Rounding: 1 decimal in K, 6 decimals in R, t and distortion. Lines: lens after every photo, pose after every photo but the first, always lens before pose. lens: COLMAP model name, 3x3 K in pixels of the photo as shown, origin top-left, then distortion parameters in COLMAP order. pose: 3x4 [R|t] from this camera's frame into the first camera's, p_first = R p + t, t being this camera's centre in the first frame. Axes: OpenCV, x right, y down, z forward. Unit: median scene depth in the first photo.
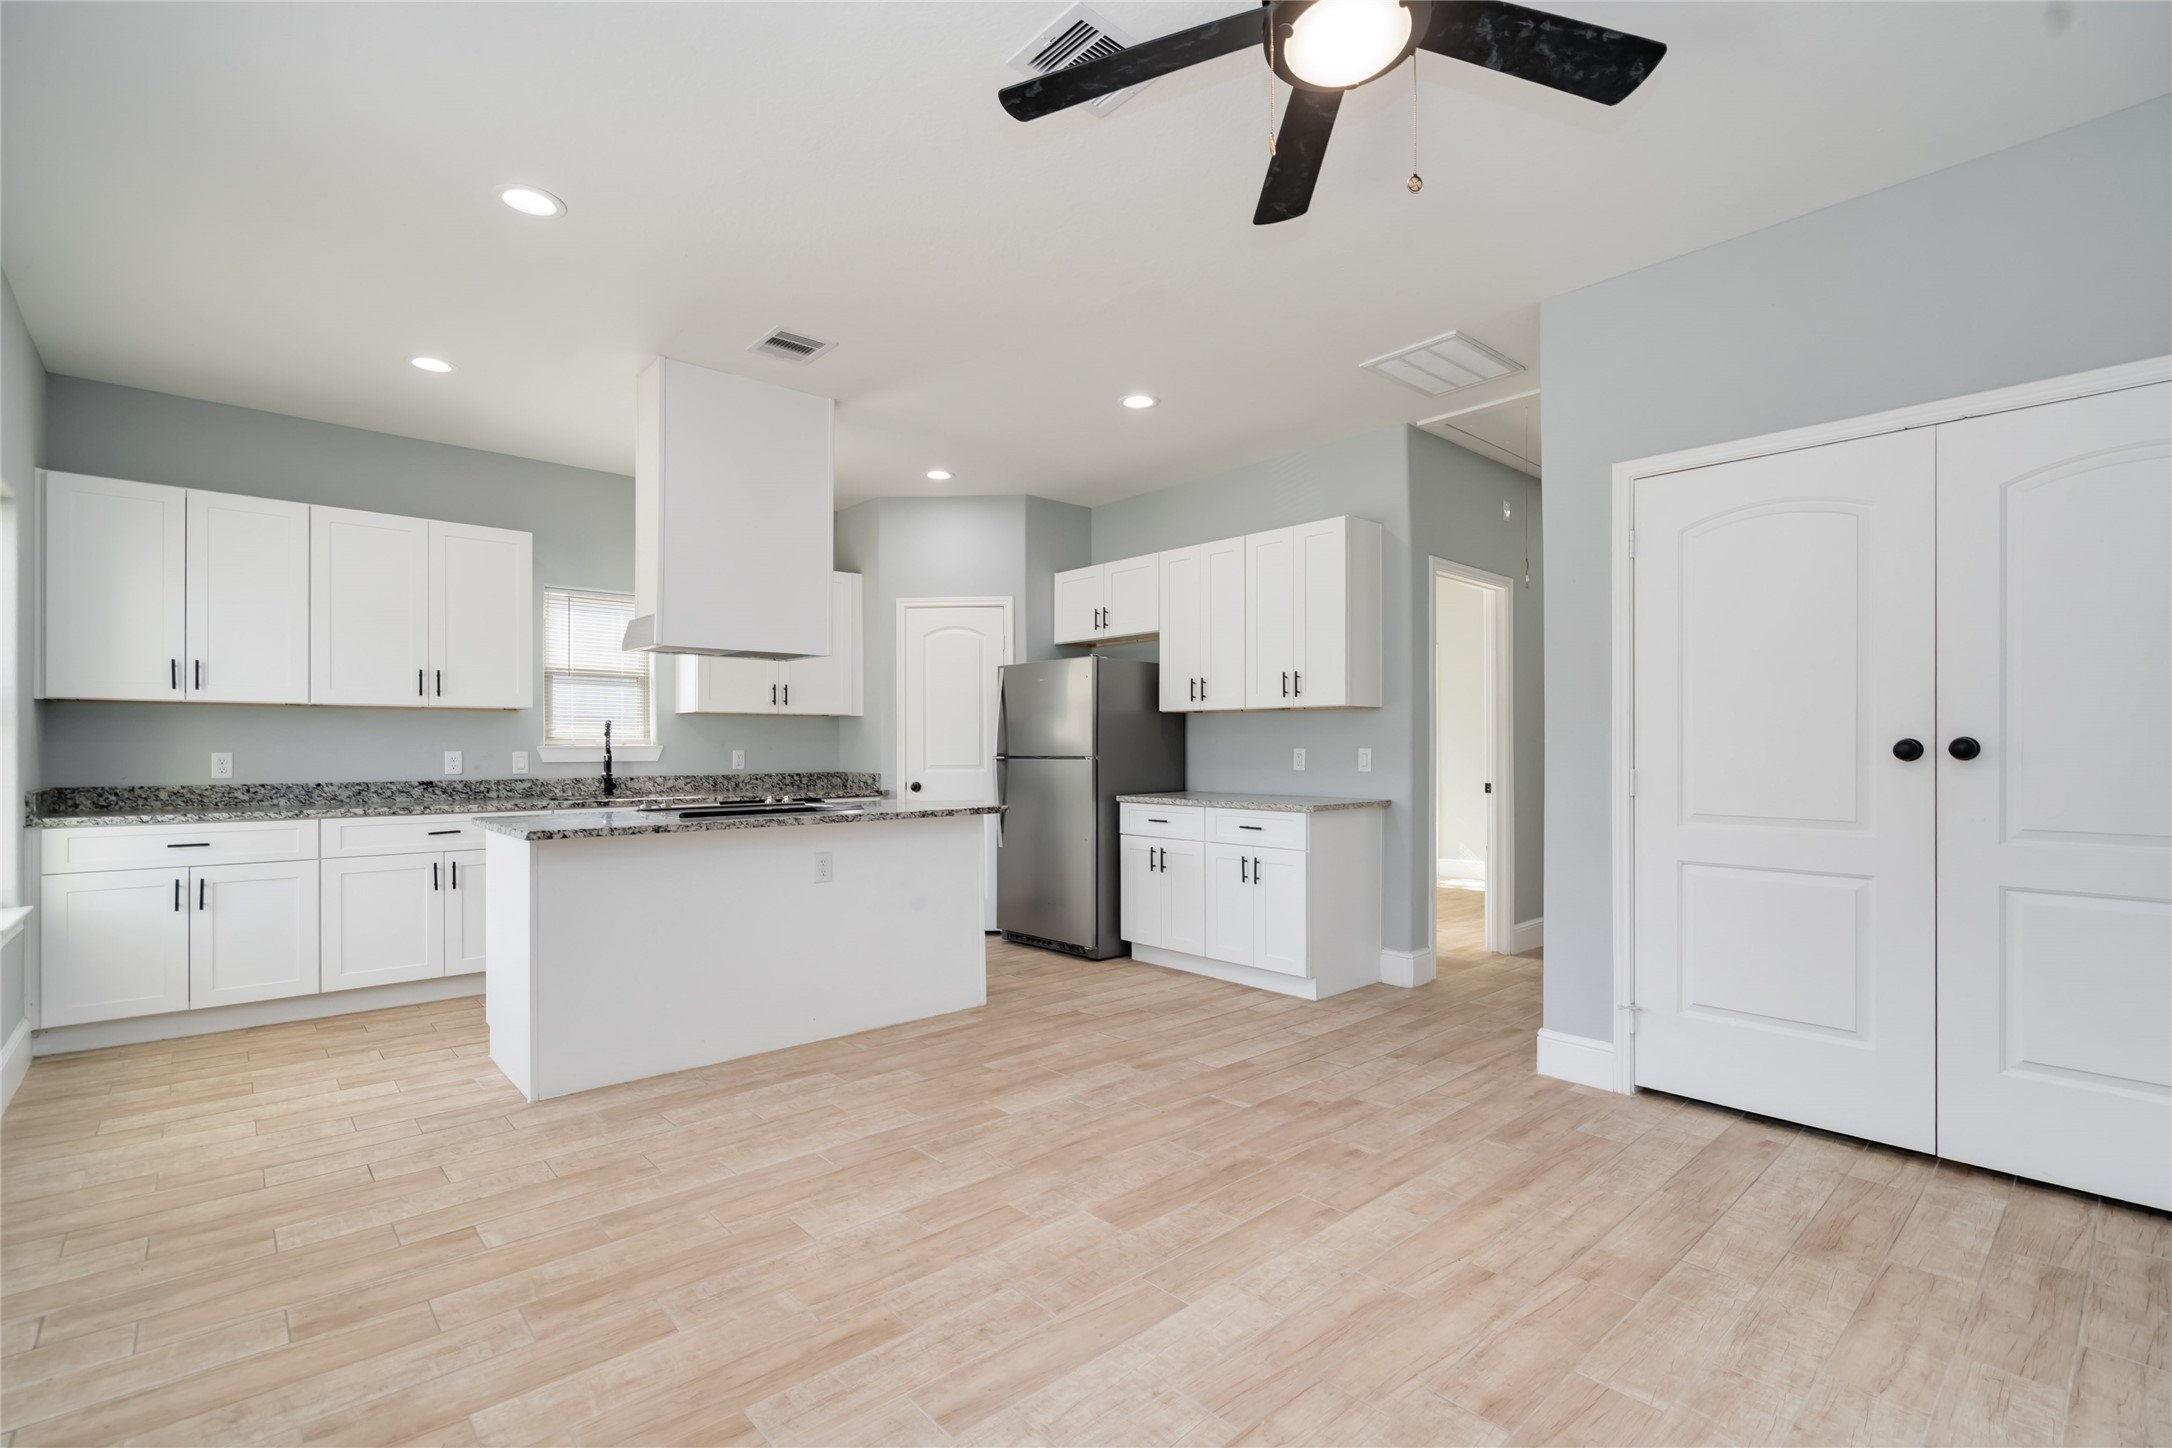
lens RADIAL K [[987.0, 0, 1073.2], [0, 987.0, 743.5], [0, 0, 1]] dist [-0.005006, 0.001392]
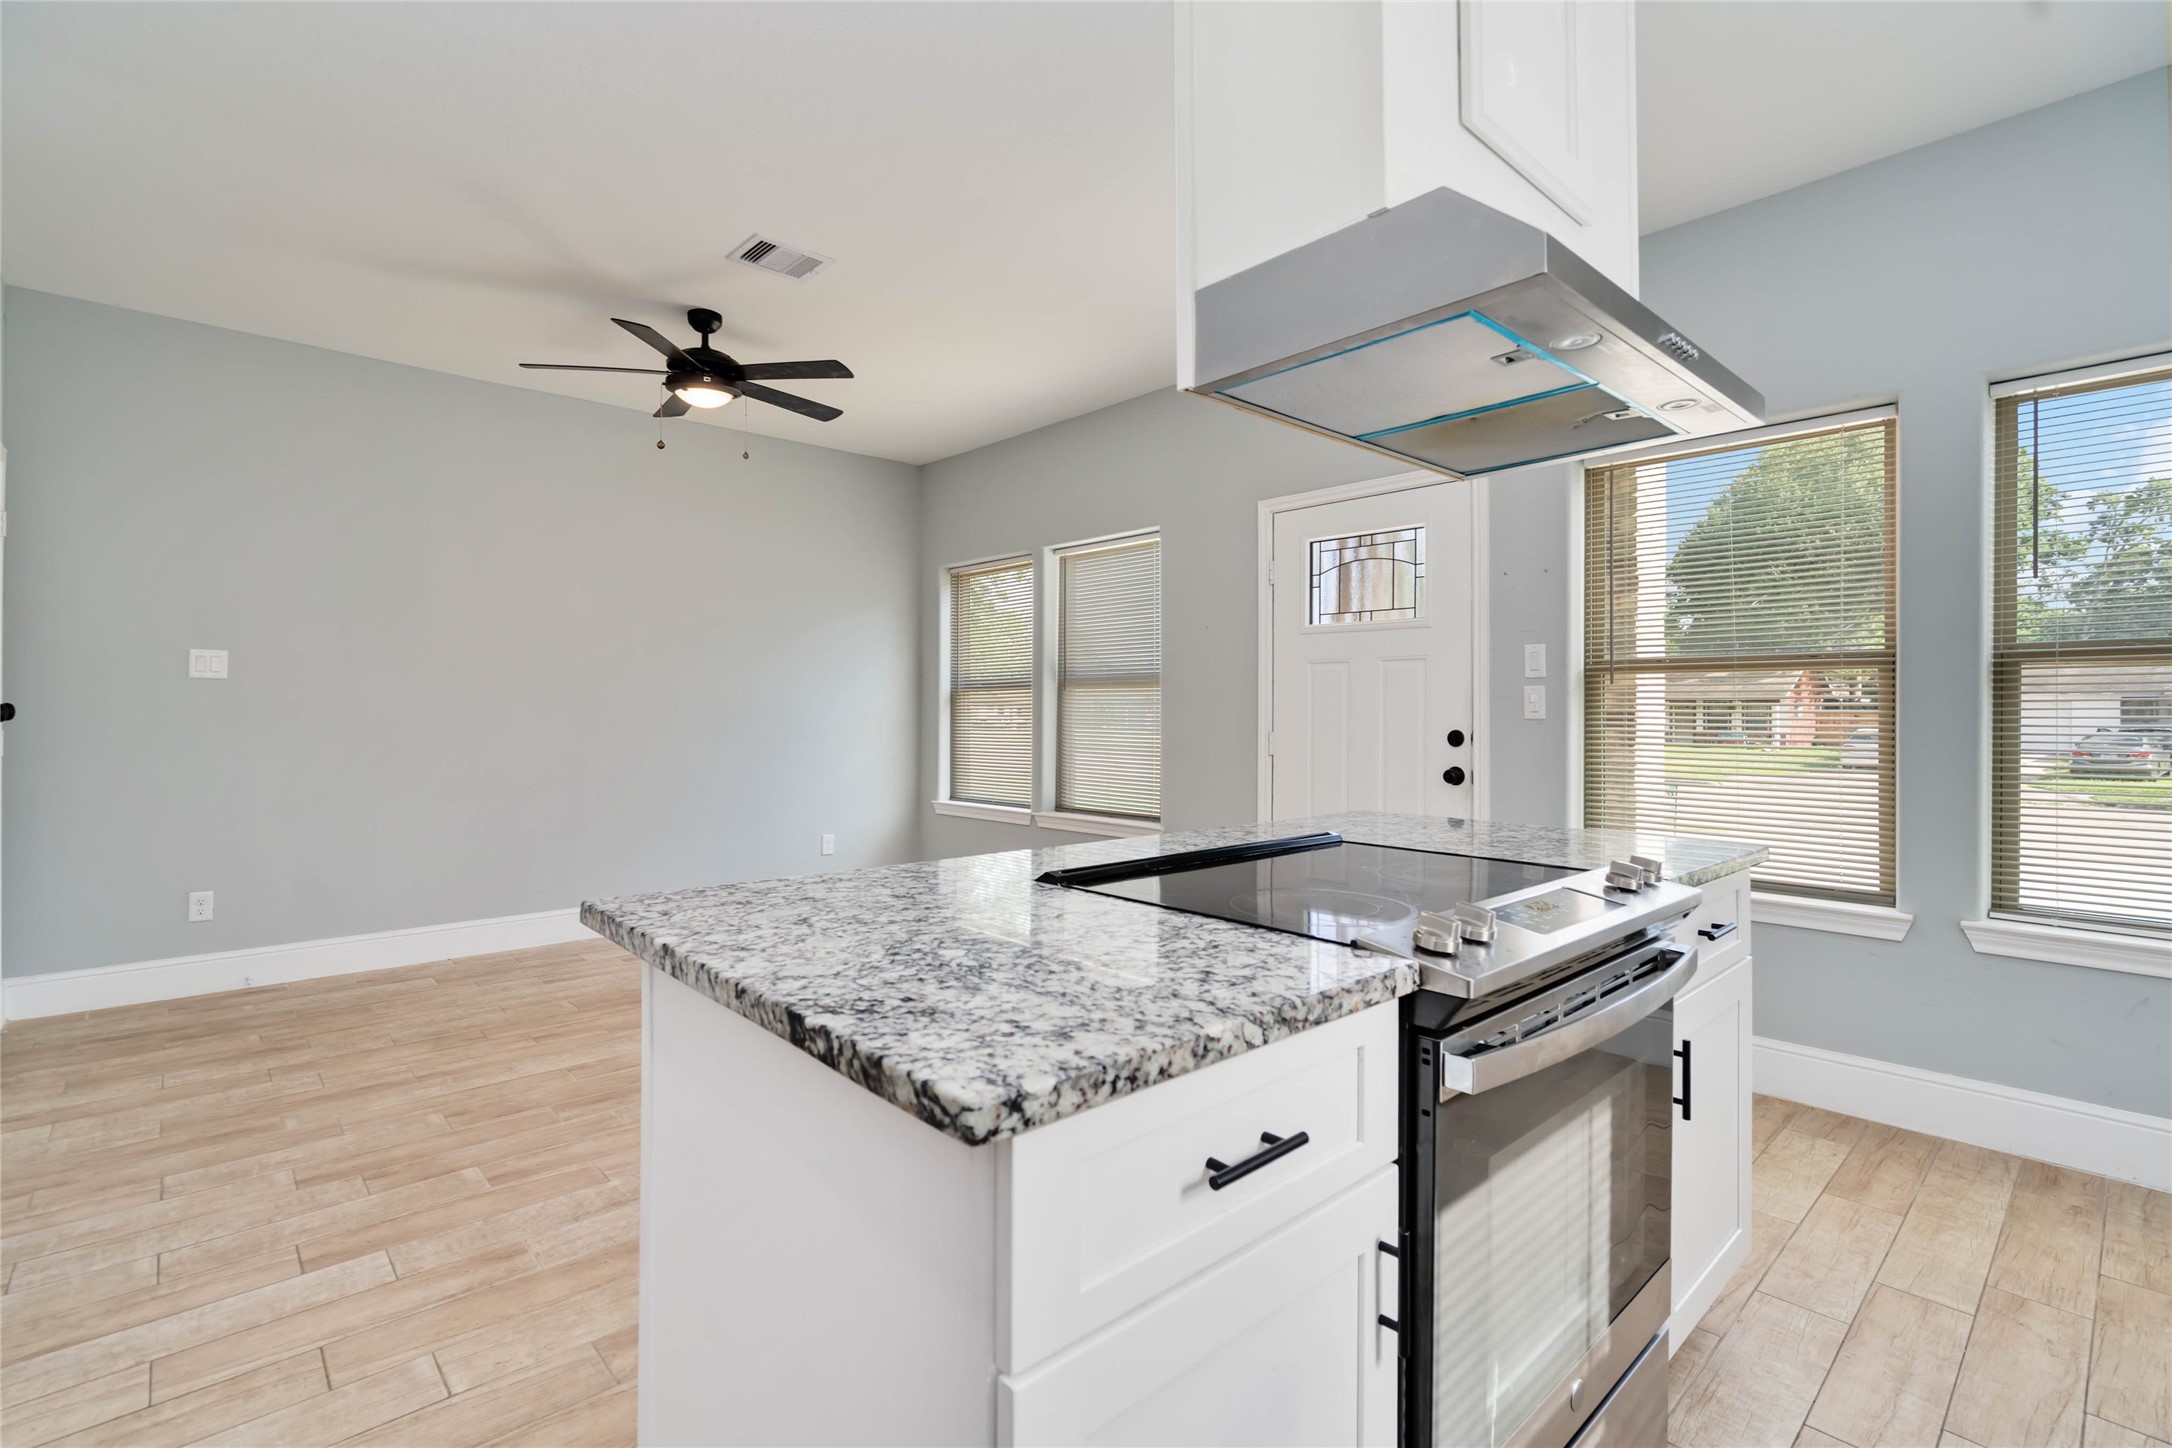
lens RADIAL K [[987.0, 0, 1074.6], [0, 987.0, 705.1], [0, 0, 1]] dist [-0.005006, 0.001392]
pose [[-0.999836, 0.000398, -0.018089, -0.218483], [0.000541, 0.999968, -0.007928, 0.004920], [0.018085, -0.007937, -0.999805, 1.356169]]
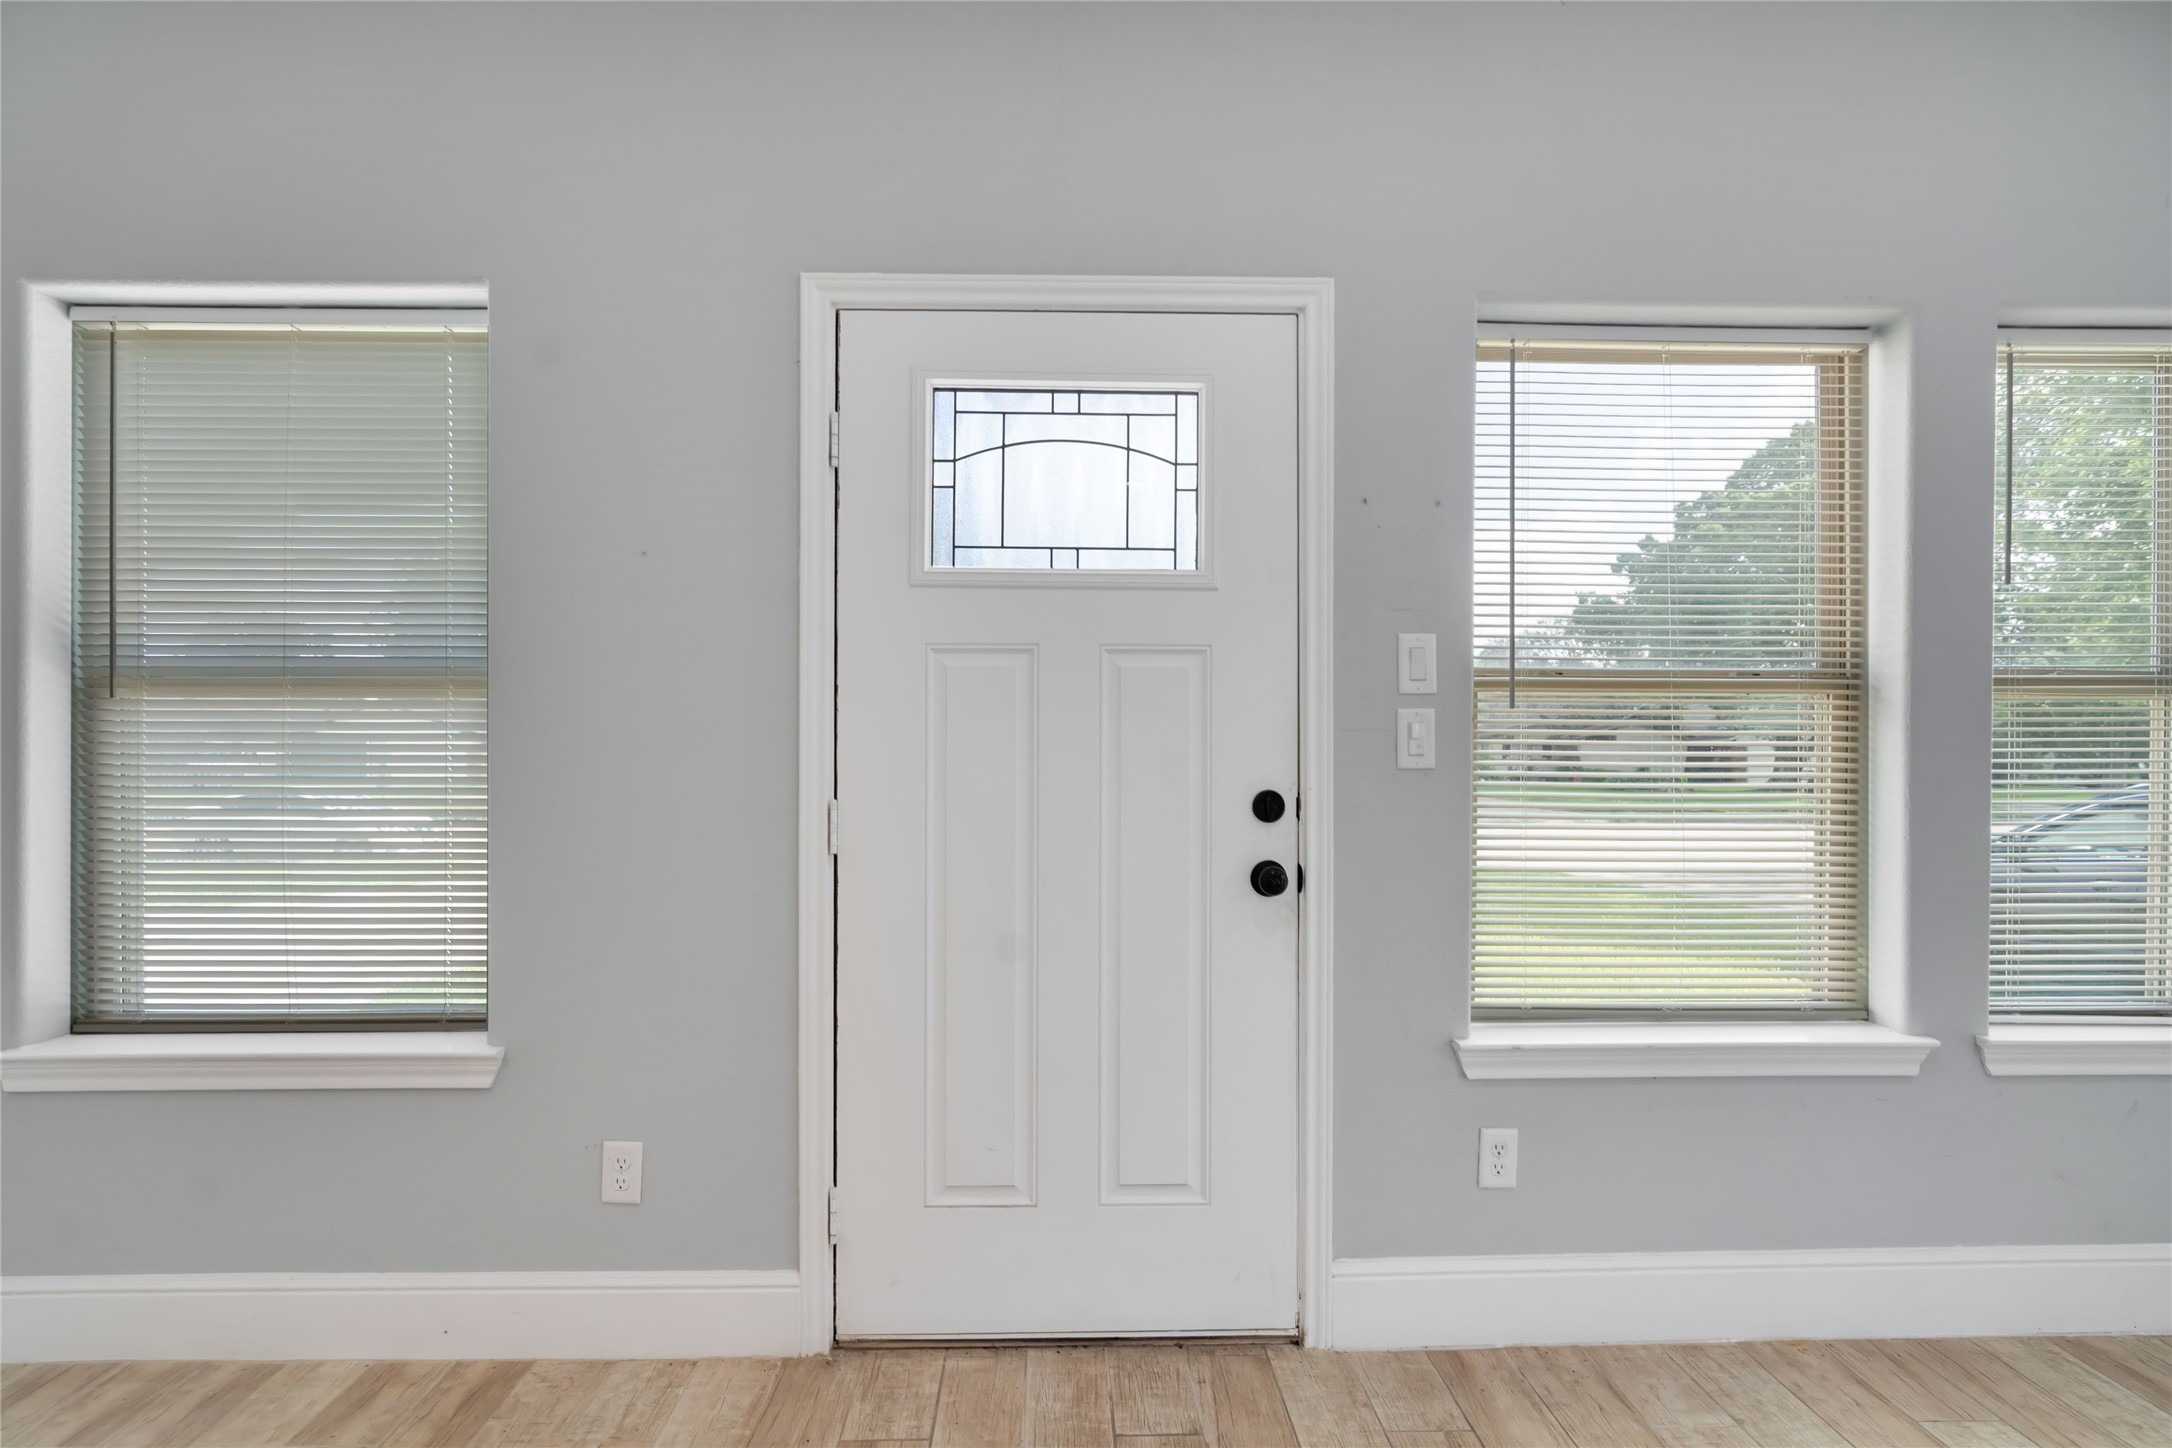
lens RADIAL K [[987.0, 0, 1063.2], [0, 987.0, 745.5], [0, 0, 1]] dist [-0.005006, 0.001392]
pose [[-0.643839, 0.002930, -0.765155, -0.161060], [0.001979, 0.999996, 0.002163, -0.001653], [0.765158, -0.000122, -0.643842, 0.698550]]
